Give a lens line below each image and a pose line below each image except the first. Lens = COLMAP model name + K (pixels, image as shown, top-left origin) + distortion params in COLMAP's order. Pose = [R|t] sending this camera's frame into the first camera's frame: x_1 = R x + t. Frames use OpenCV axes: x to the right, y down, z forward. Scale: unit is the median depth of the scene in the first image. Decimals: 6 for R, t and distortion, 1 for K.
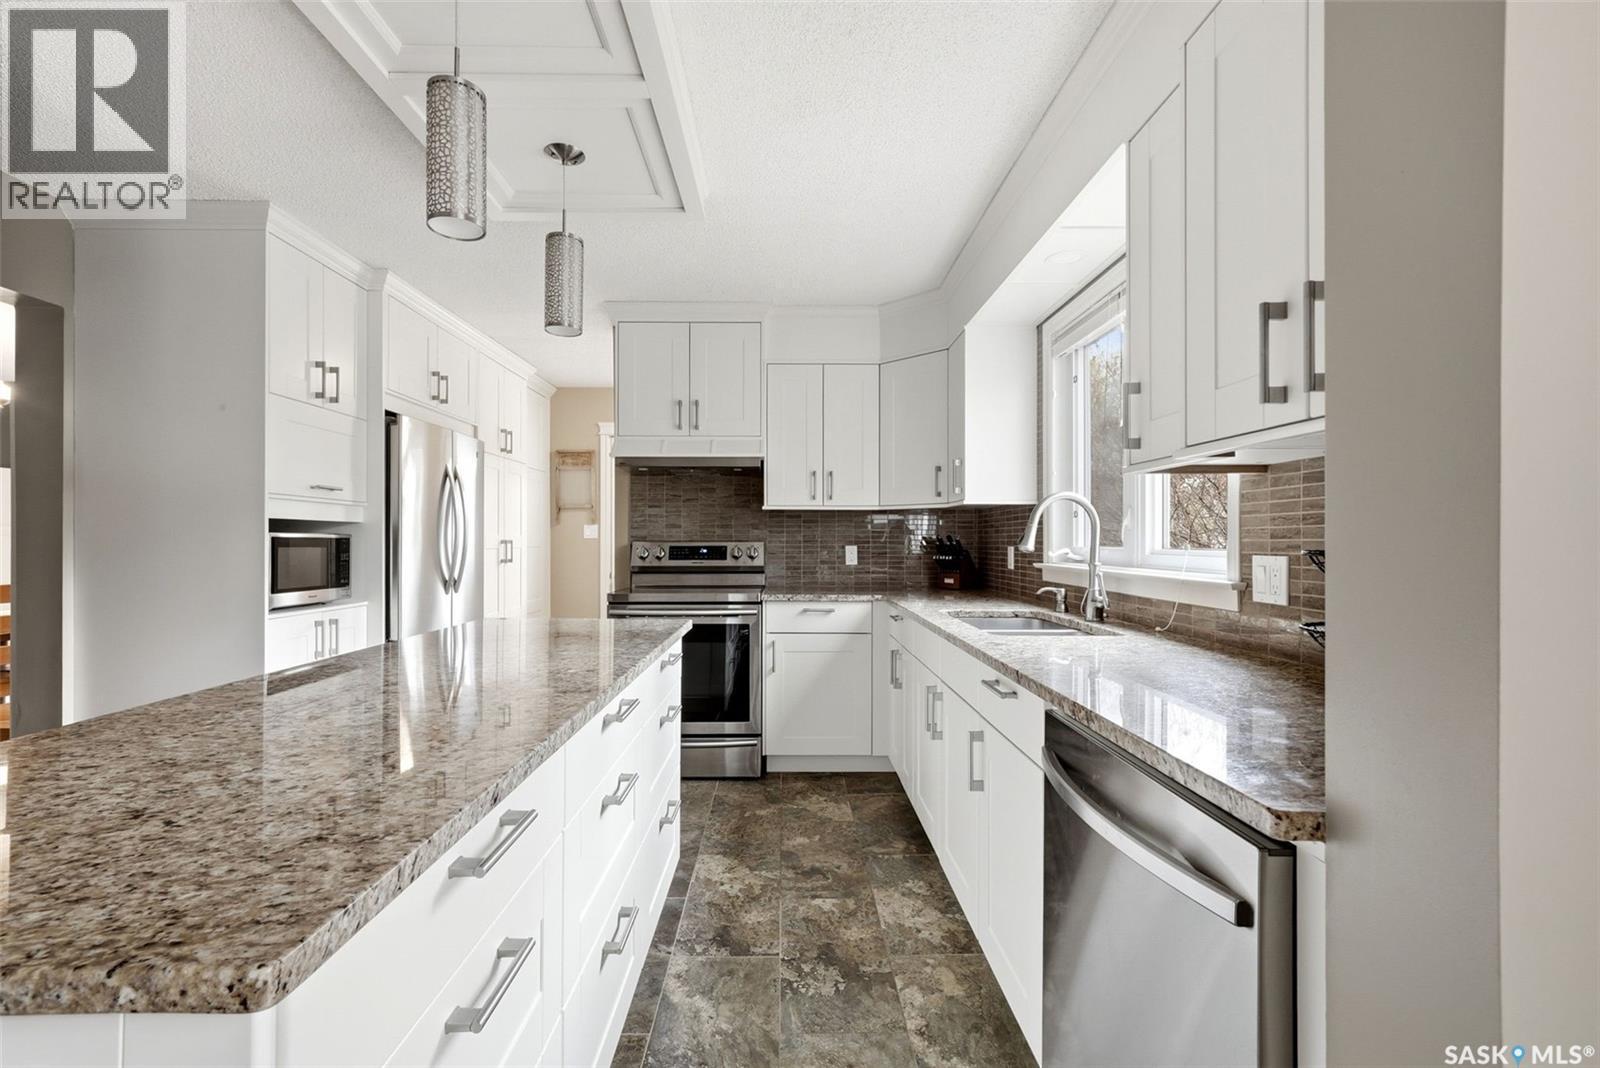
lens RADIAL K [[685.1, 0, 794.6], [0, 685.1, 535.3], [0, 0, 1]] dist [-0.001624, 0.003652]
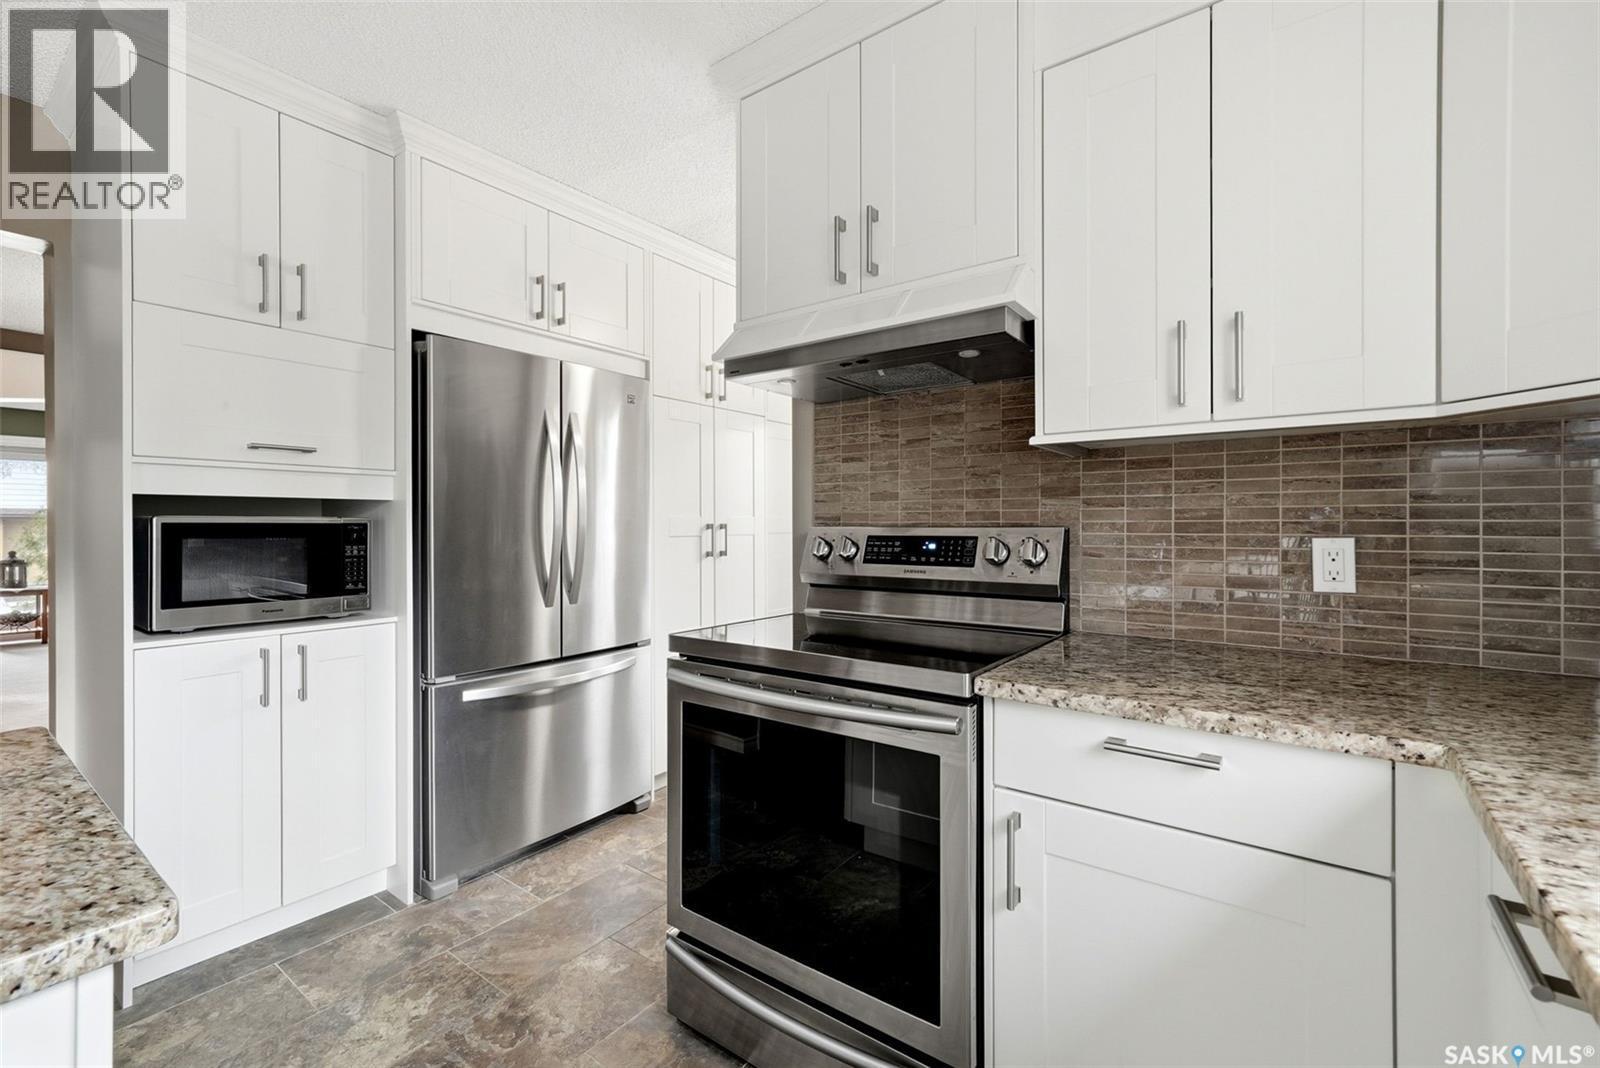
lens RADIAL K [[685.1, 0, 790.6], [0, 685.1, 523.2], [0, 0, 1]] dist [-0.001624, 0.003652]
pose [[0.792943, -0.004019, -0.609282, 0.083454], [0.009275, 0.999942, 0.005475, 0.003600], [0.609225, -0.009992, 0.792934, 0.605558]]
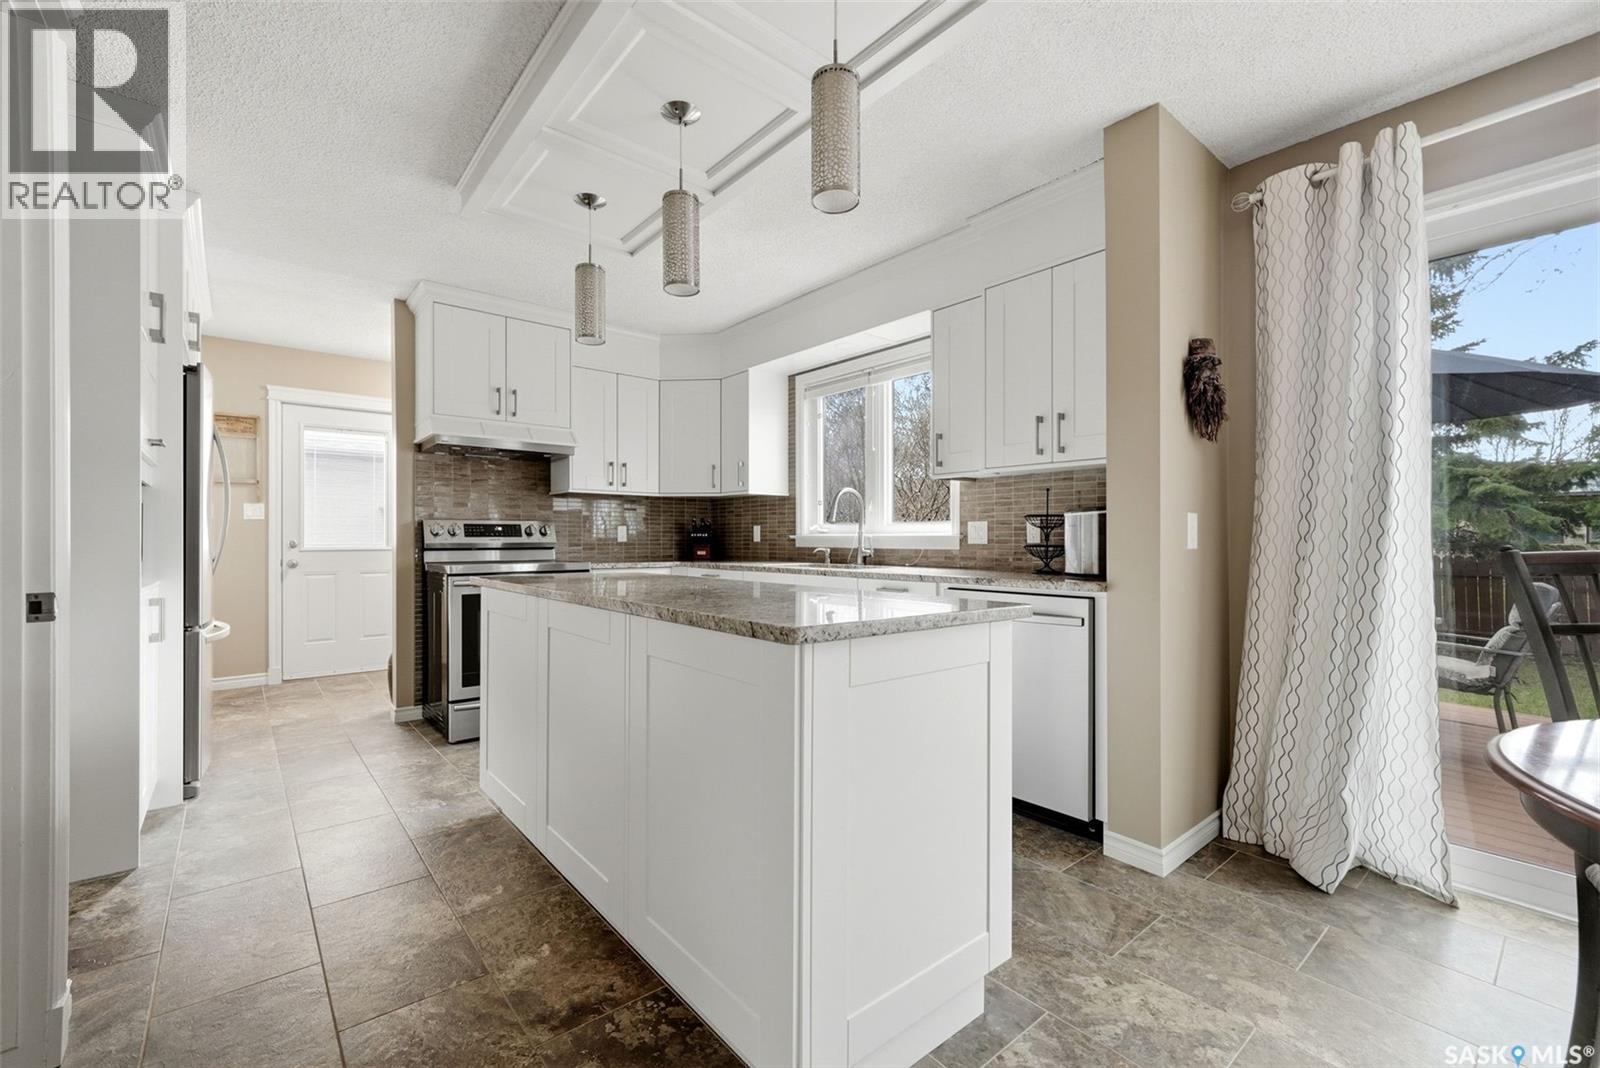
lens RADIAL K [[685.1, 0, 773.9], [0, 685.1, 538.4], [0, 0, 1]] dist [-0.001624, 0.003652]
pose [[0.784656, 0.001838, 0.619928, -0.490215], [-0.005023, 0.999982, 0.003392, 0.034572], [-0.619911, -0.005775, 0.784651, -0.119936]]
